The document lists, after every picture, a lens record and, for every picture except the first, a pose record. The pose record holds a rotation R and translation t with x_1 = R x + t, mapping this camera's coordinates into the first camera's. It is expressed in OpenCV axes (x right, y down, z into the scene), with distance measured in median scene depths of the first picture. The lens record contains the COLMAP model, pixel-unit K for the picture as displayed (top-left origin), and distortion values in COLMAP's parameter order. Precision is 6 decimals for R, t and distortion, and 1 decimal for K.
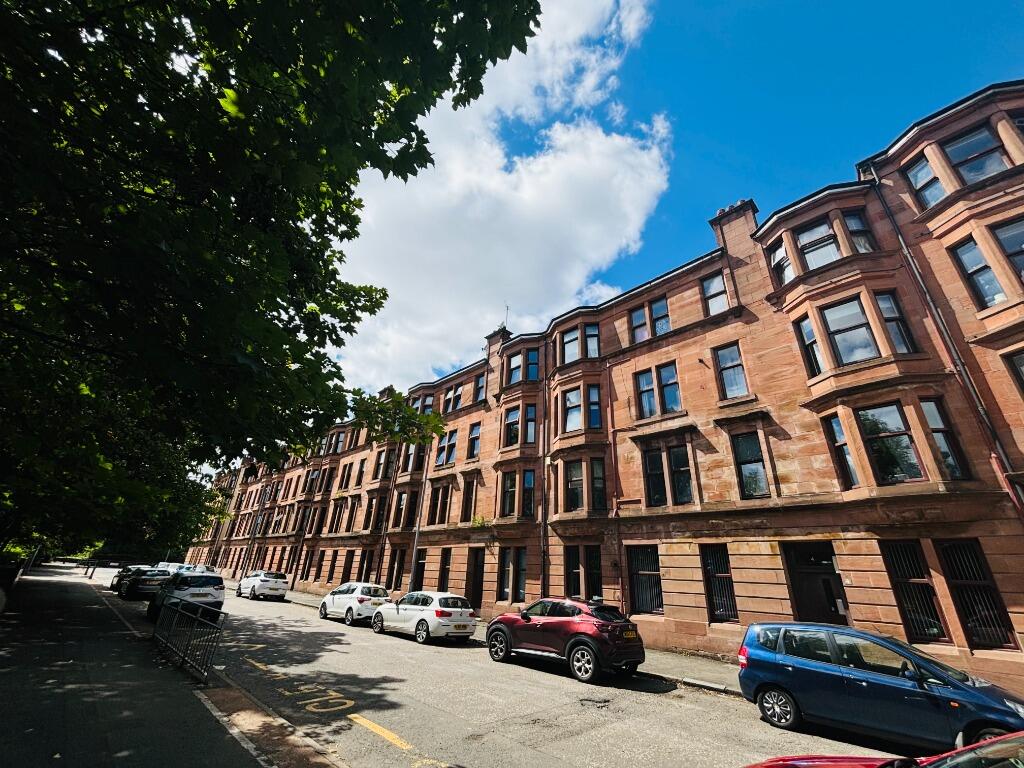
lens RADIAL K [[412.7, 0, 513.3], [0, 412.7, 385.3], [0, 0, 1]] dist [0.002868, 0.000150]
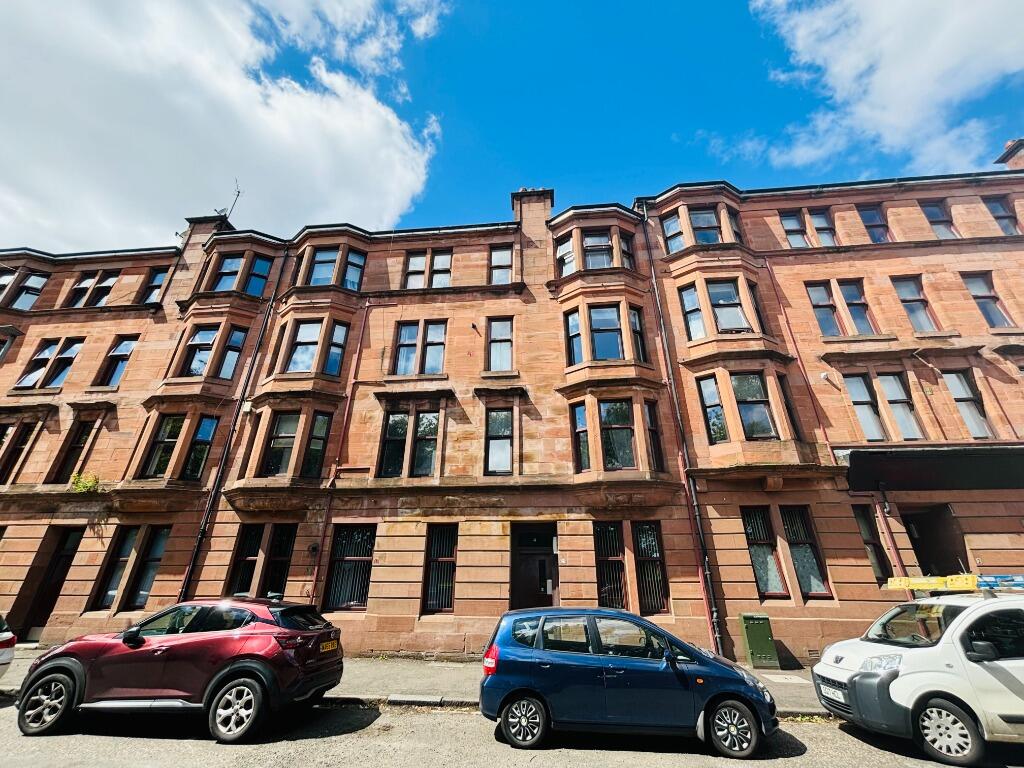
lens RADIAL K [[412.7, 0, 512.0], [0, 412.7, 383.3], [0, 0, 1]] dist [0.002868, 0.000150]
pose [[0.772945, 0.232791, 0.590224, 0.011873], [-0.239635, 0.968468, -0.068153, 0.121426], [-0.587479, -0.088760, 0.804357, 0.239019]]
